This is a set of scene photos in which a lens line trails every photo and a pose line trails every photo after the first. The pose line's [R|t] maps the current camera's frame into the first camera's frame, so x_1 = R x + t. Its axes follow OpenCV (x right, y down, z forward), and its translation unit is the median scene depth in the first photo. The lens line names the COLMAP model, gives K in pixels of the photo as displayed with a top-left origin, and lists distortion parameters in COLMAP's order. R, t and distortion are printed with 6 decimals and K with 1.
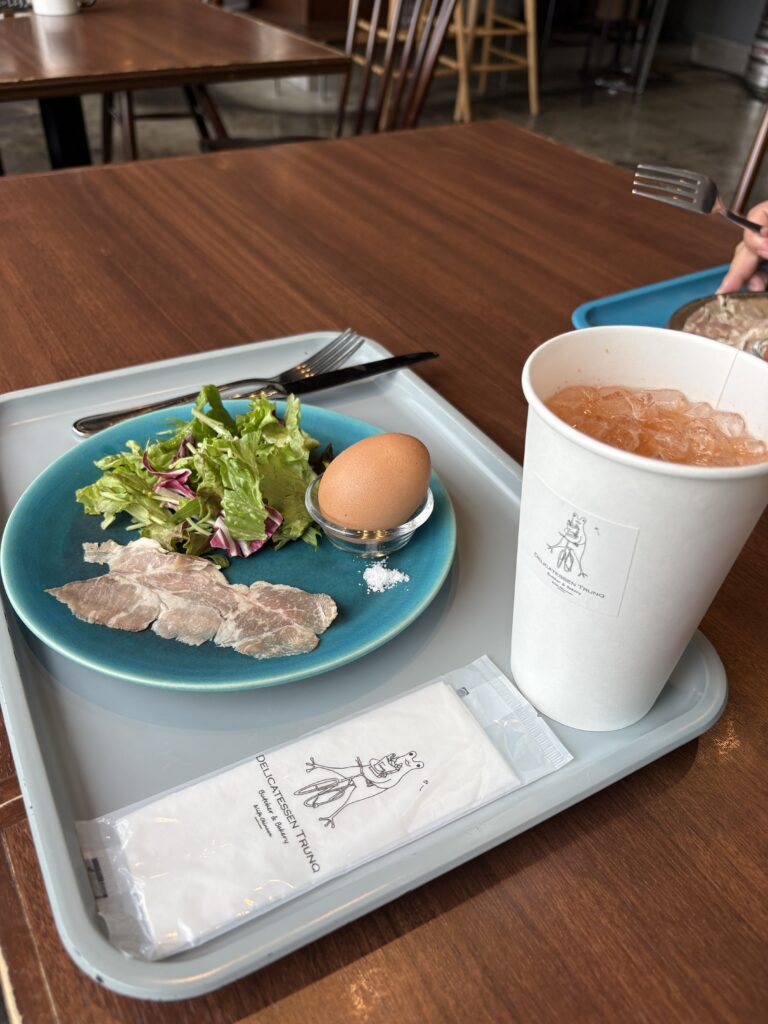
lens RADIAL K [[787.2, 0, 380.4], [0, 787.2, 513.2], [0, 0, 1]] dist [0.008773, -0.017368]
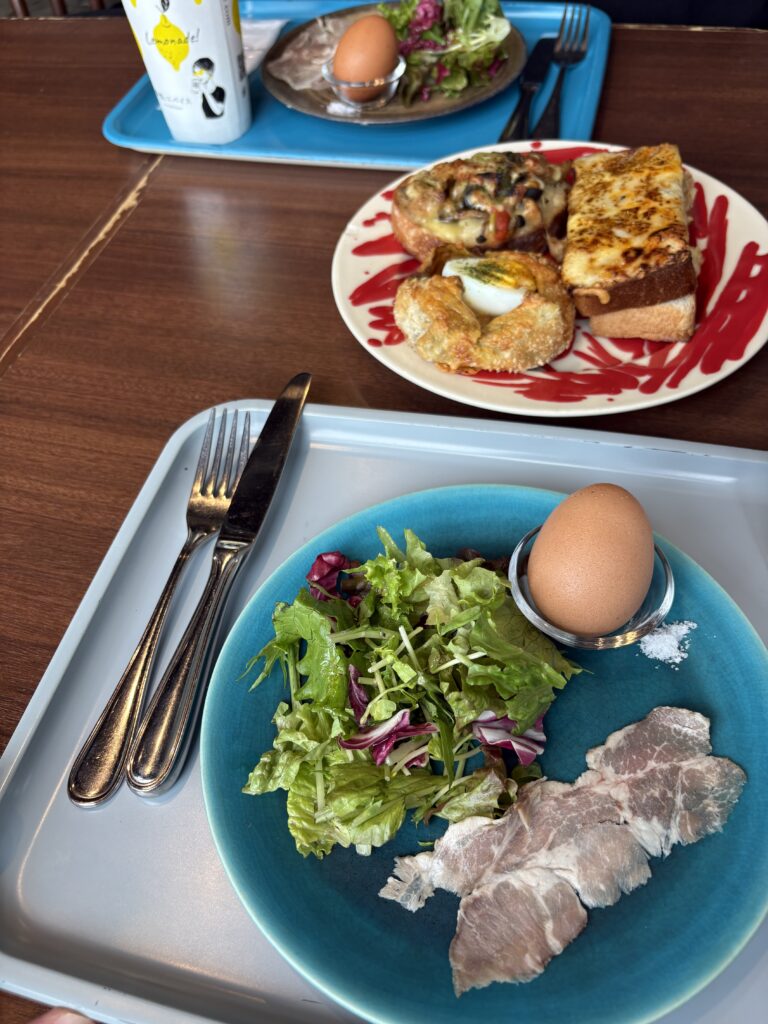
lens RADIAL K [[787.2, 0, 393.1], [0, 787.2, 534.2], [0, 0, 1]] dist [0.008773, -0.017368]
pose [[0.695796, -0.611660, 0.376483, -0.464036], [0.536280, 0.791116, 0.294176, -0.433978], [-0.477777, -0.002786, 0.878477, 0.414295]]
